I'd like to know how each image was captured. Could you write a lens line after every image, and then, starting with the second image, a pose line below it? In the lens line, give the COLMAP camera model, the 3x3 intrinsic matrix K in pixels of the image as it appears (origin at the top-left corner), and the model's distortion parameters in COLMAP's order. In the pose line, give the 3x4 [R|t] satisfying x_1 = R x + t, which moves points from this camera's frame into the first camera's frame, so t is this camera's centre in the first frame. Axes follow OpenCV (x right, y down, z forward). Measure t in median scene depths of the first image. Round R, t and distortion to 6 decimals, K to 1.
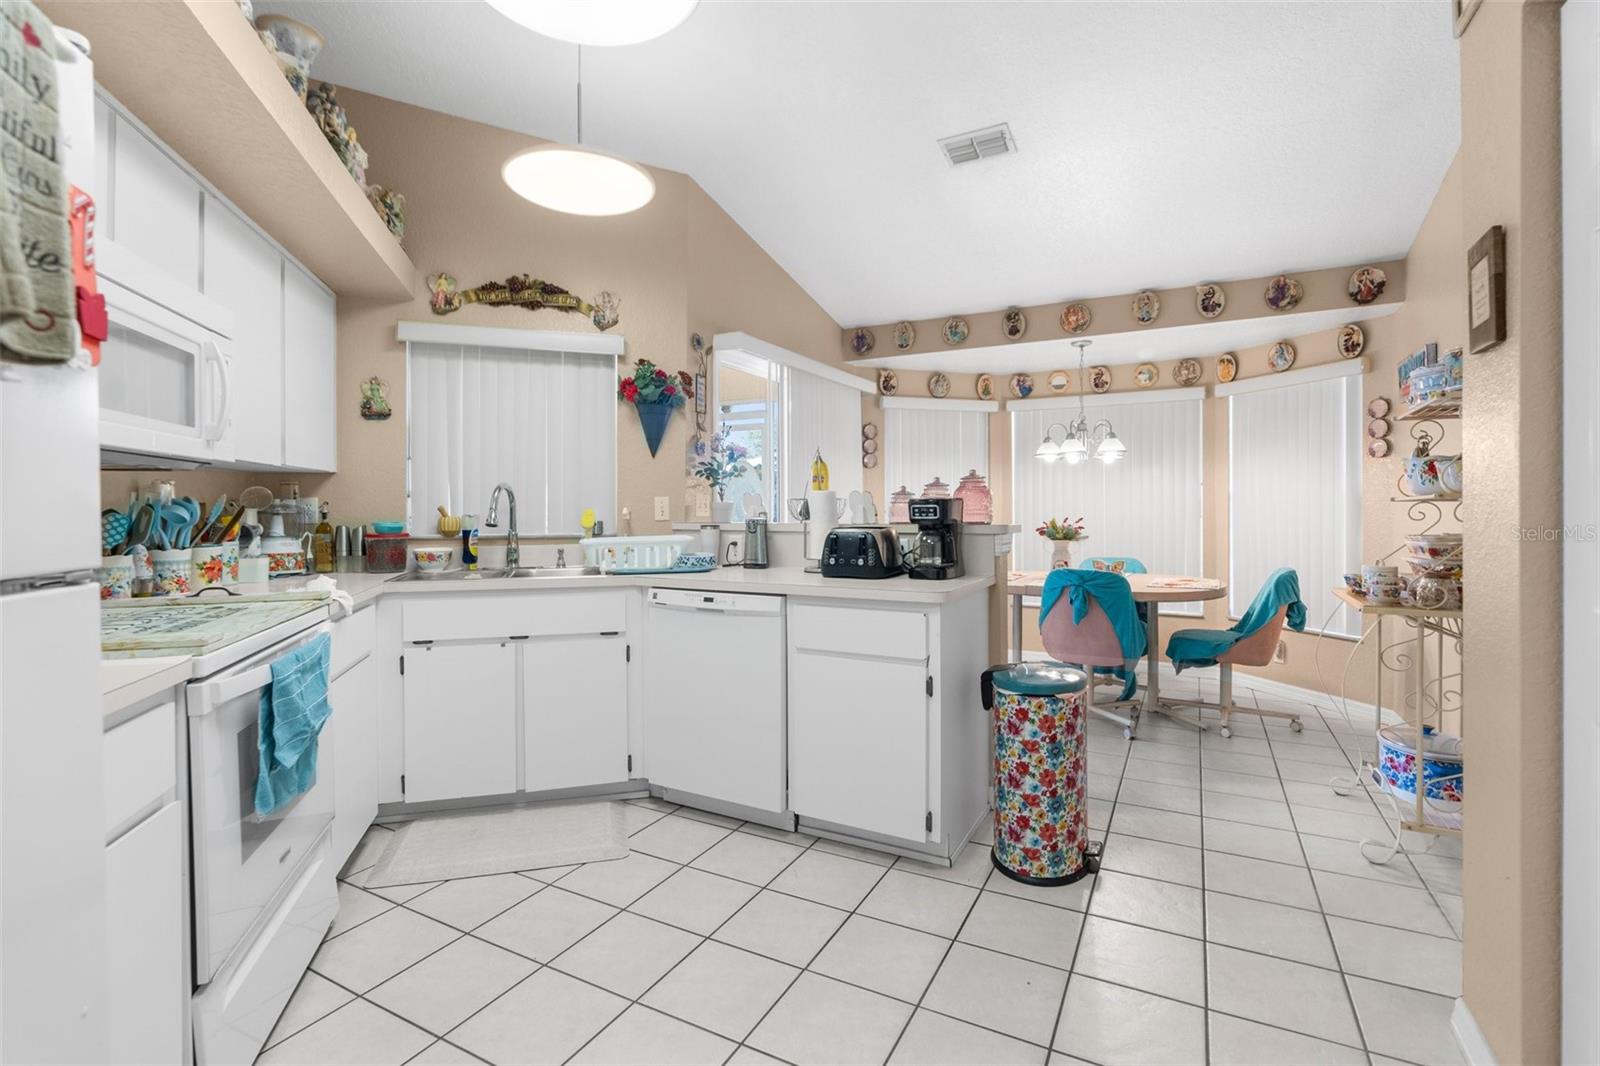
lens RADIAL K [[743.6, 0, 803.4], [0, 743.6, 506.2], [0, 0, 1]] dist [0.000359, 0.000085]
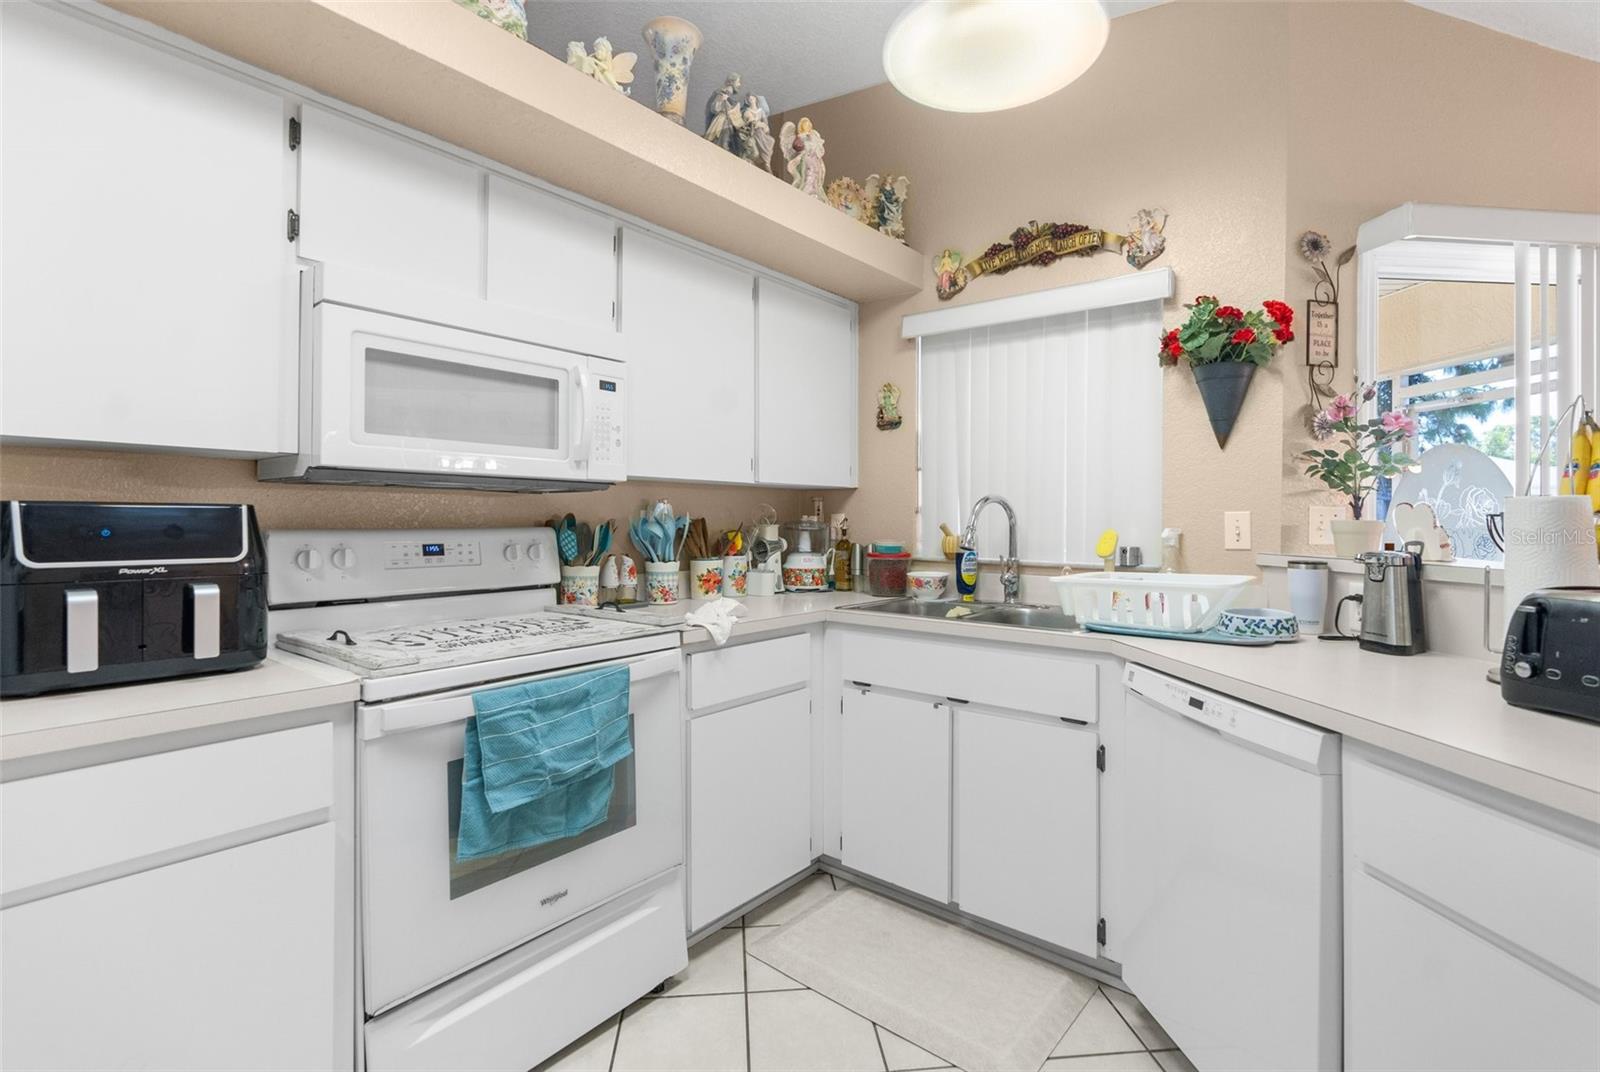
lens RADIAL K [[748.7, 0, 803.1], [0, 748.7, 518.2], [0, 0, 1]] dist [-0.002561, 0.000219]
pose [[0.557358, 0.004008, -0.830263, 0.138937], [-0.004467, 0.999988, 0.001829, -0.007066], [0.830260, 0.002689, 0.557369, 0.387771]]
